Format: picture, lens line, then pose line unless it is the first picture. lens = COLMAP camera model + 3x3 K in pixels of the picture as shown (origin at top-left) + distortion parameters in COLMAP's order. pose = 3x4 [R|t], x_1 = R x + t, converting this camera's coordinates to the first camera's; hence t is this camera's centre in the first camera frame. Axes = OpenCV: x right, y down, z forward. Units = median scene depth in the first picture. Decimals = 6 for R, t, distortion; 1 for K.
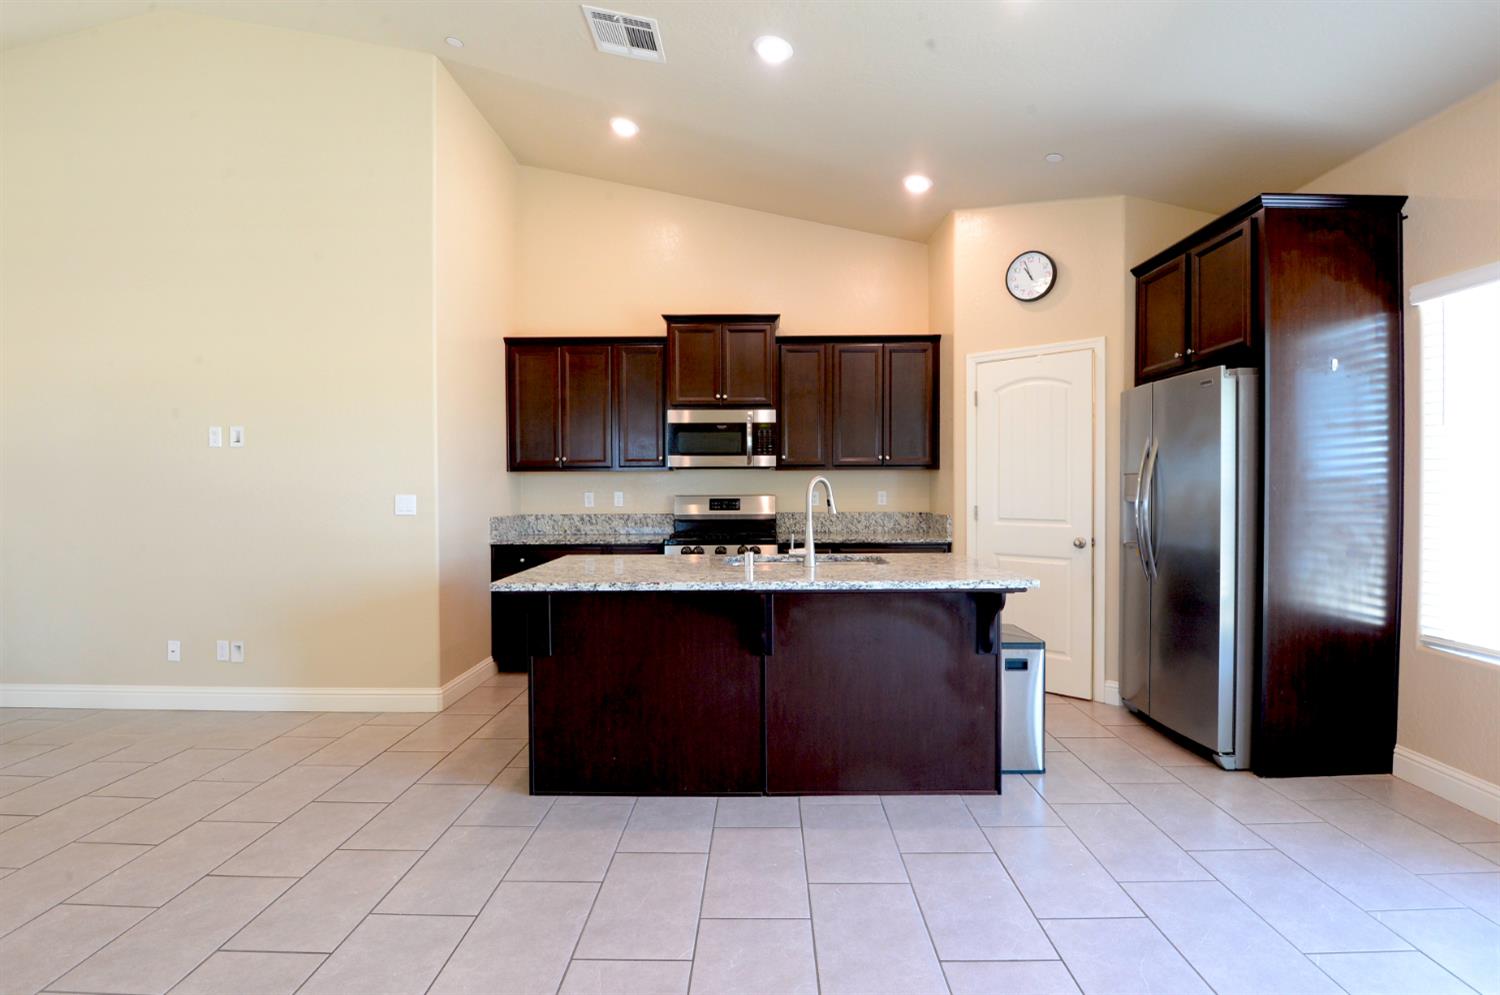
lens RADIAL K [[732.8, 0, 746.8], [0, 732.8, 493.3], [0, 0, 1]] dist [-0.010109, -0.013576]
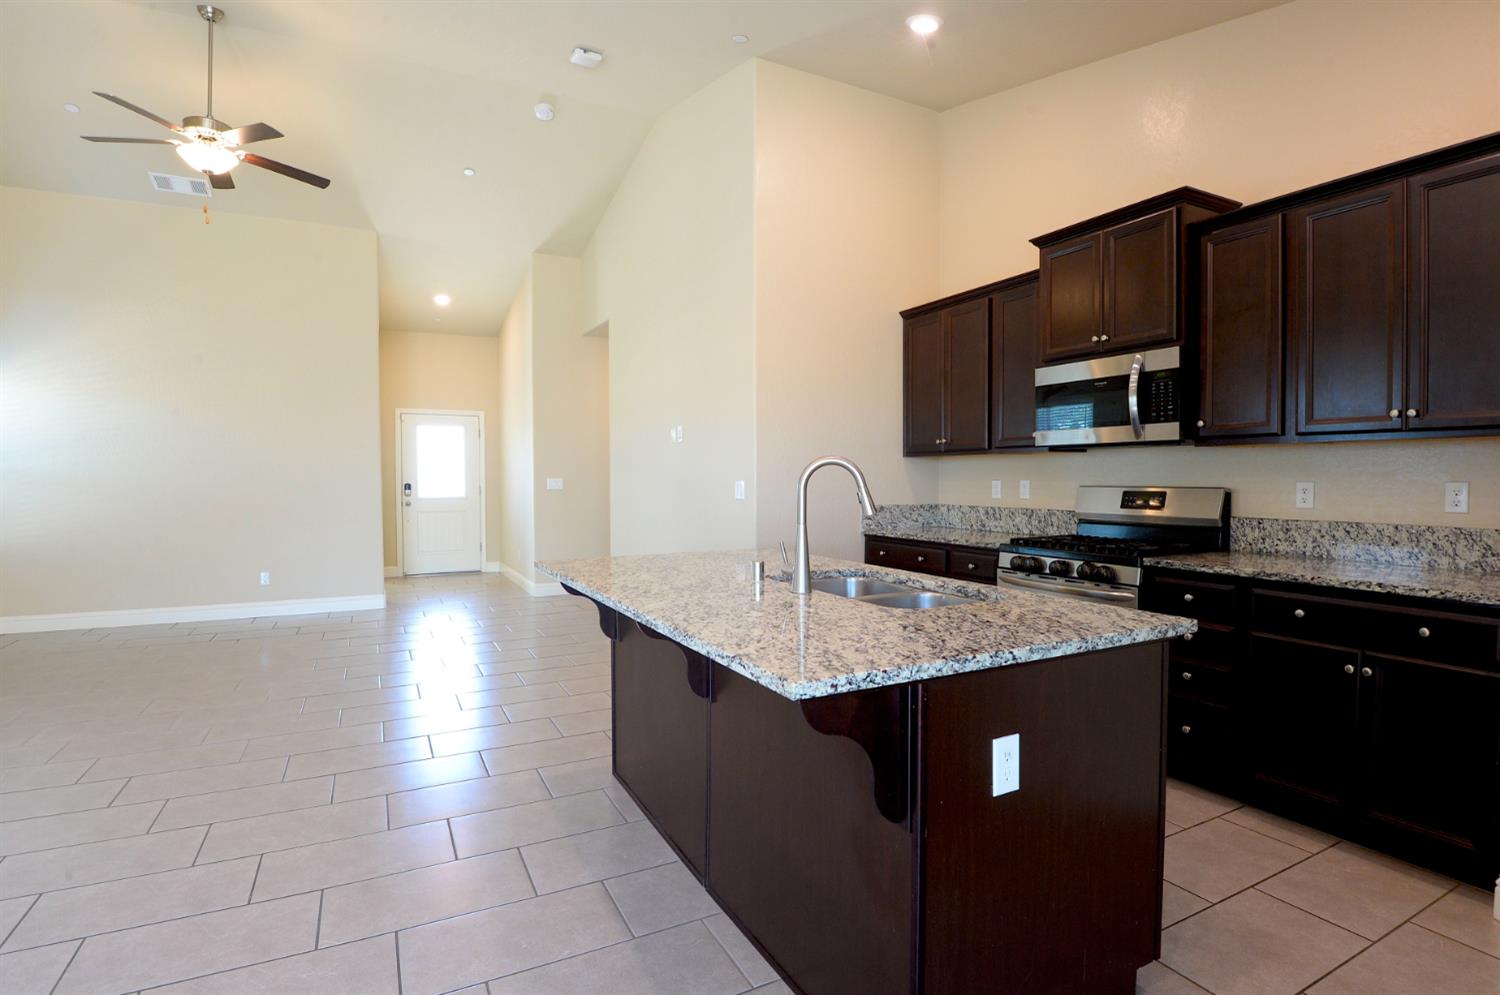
lens RADIAL K [[732.8, 0, 751.4], [0, 732.8, 499.9], [0, 0, 1]] dist [-0.010109, -0.013576]
pose [[0.483085, 0.032566, -0.874968, 0.399720], [-0.007898, 0.999429, 0.032837, -0.004223], [0.875538, -0.008953, 0.483066, 0.396656]]
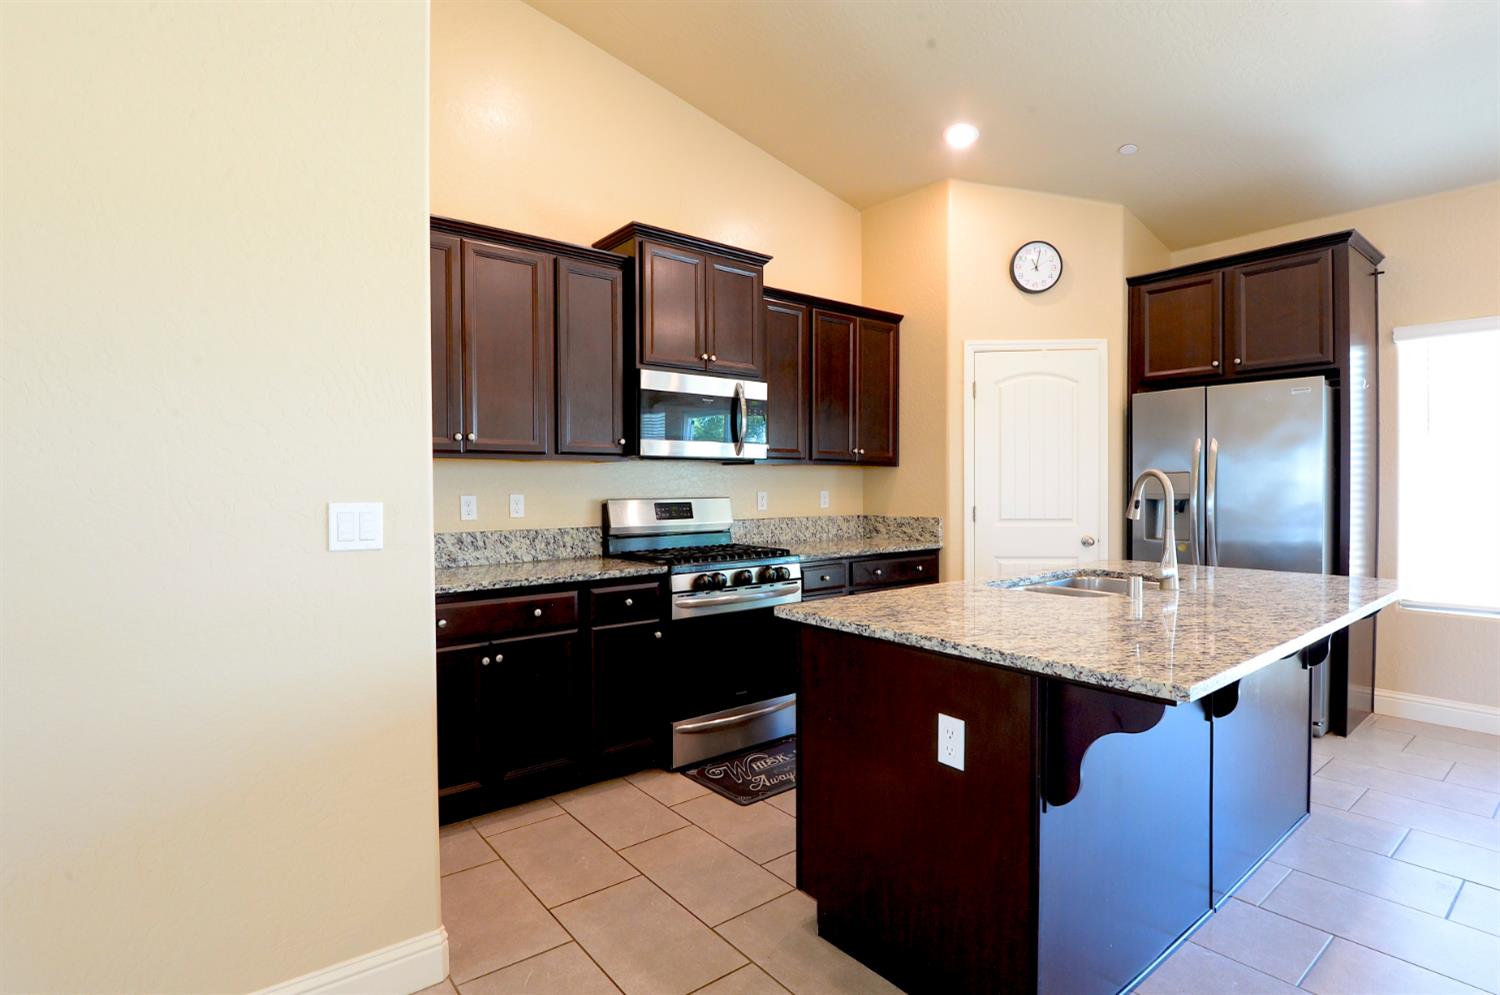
lens RADIAL K [[732.8, 0, 751.4], [0, 732.8, 500.1], [0, 0, 1]] dist [-0.010109, -0.013576]
pose [[0.774490, -0.011443, 0.632483, -0.448679], [0.007784, 0.999933, 0.008559, -0.000806], [-0.632538, -0.001705, 0.774527, 0.427196]]
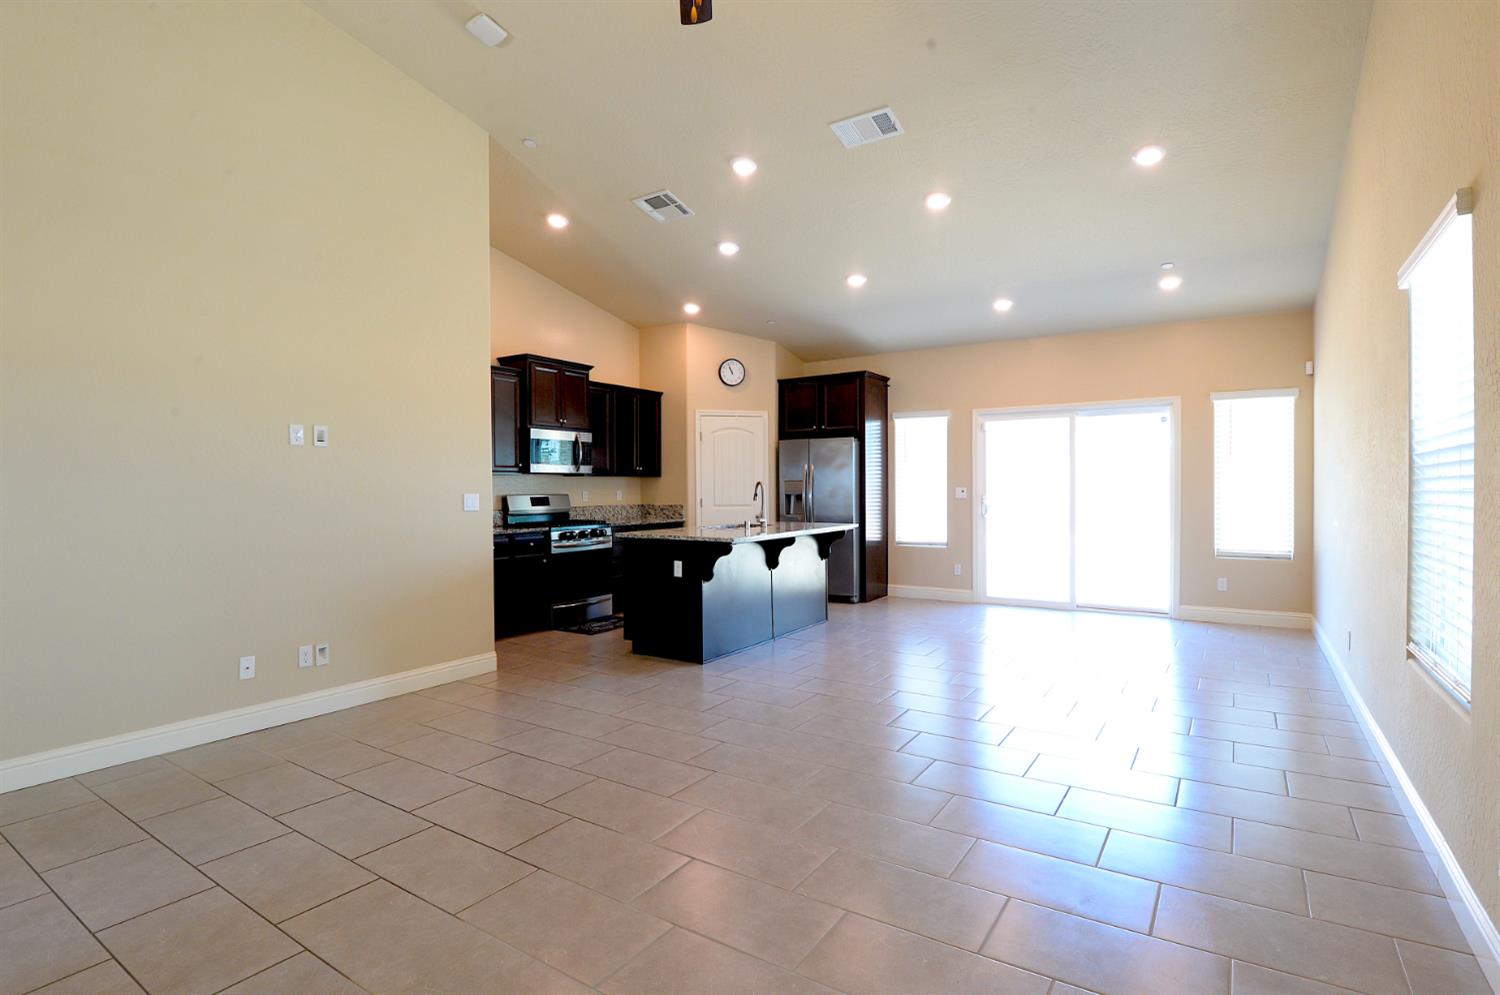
lens RADIAL K [[732.8, 0, 750.7], [0, 732.8, 500.4], [0, 0, 1]] dist [-0.010109, -0.013576]
pose [[0.536481, -0.014212, 0.843793, -0.988987], [0.011310, 0.999889, 0.009650, 0.005242], [-0.843836, 0.004366, 0.536583, -0.017574]]
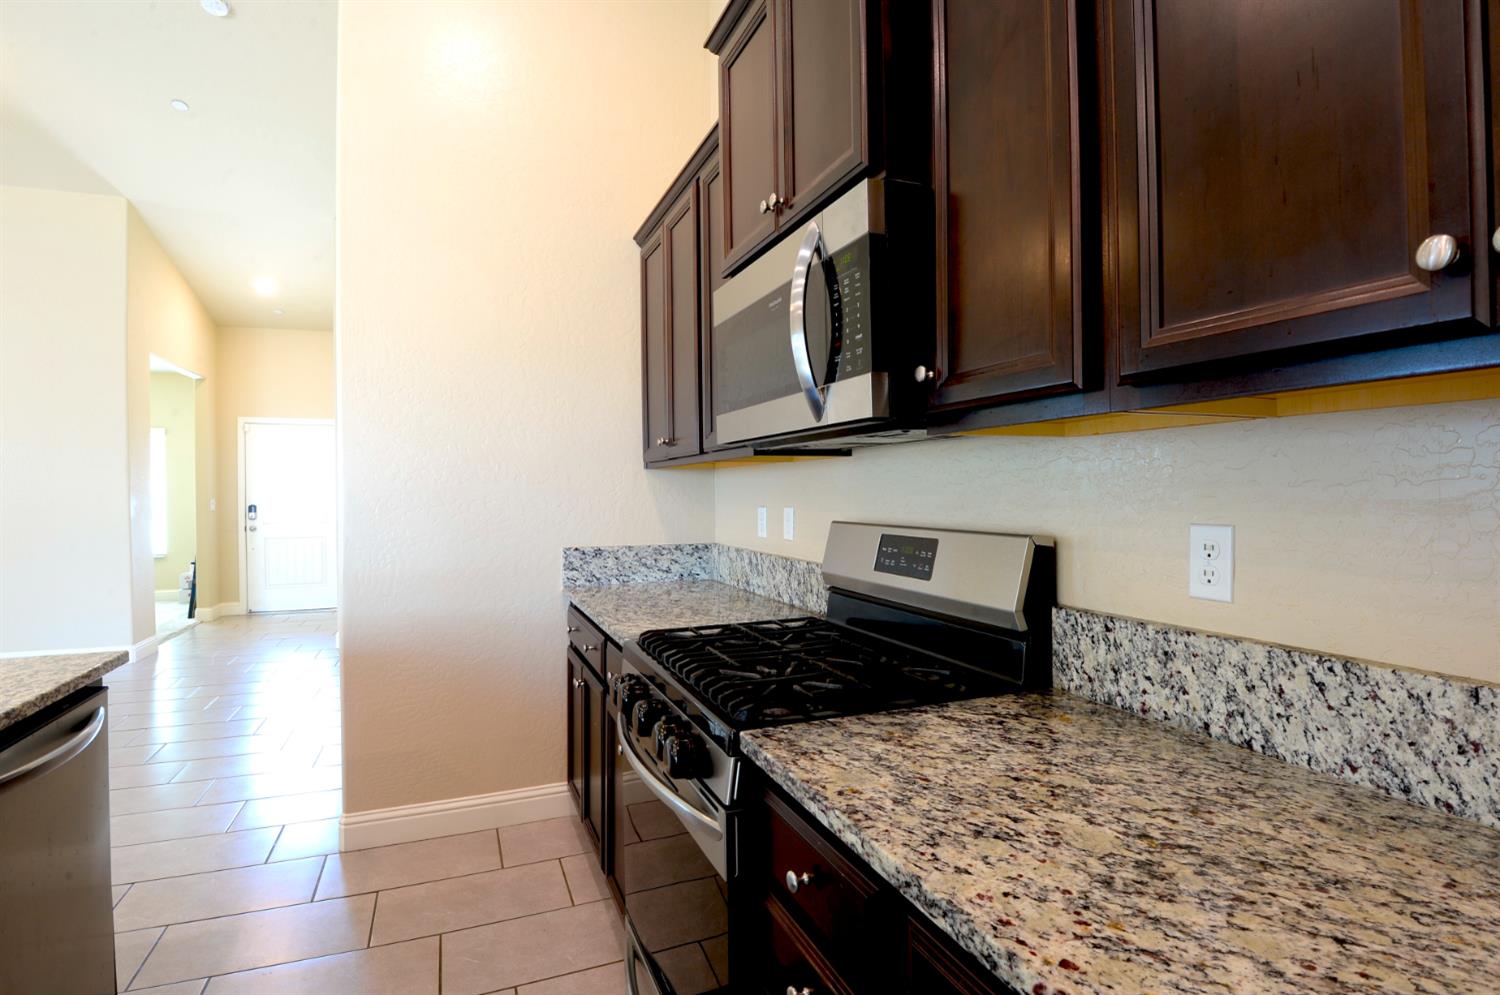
lens RADIAL K [[732.8, 0, 748.1], [0, 732.8, 494.7], [0, 0, 1]] dist [-0.010109, -0.013576]
pose [[0.395165, 0.006883, -0.918584, 0.242801], [-0.002873, 0.999976, 0.006257, -0.013190], [0.918606, 0.000166, 0.395175, 0.869225]]
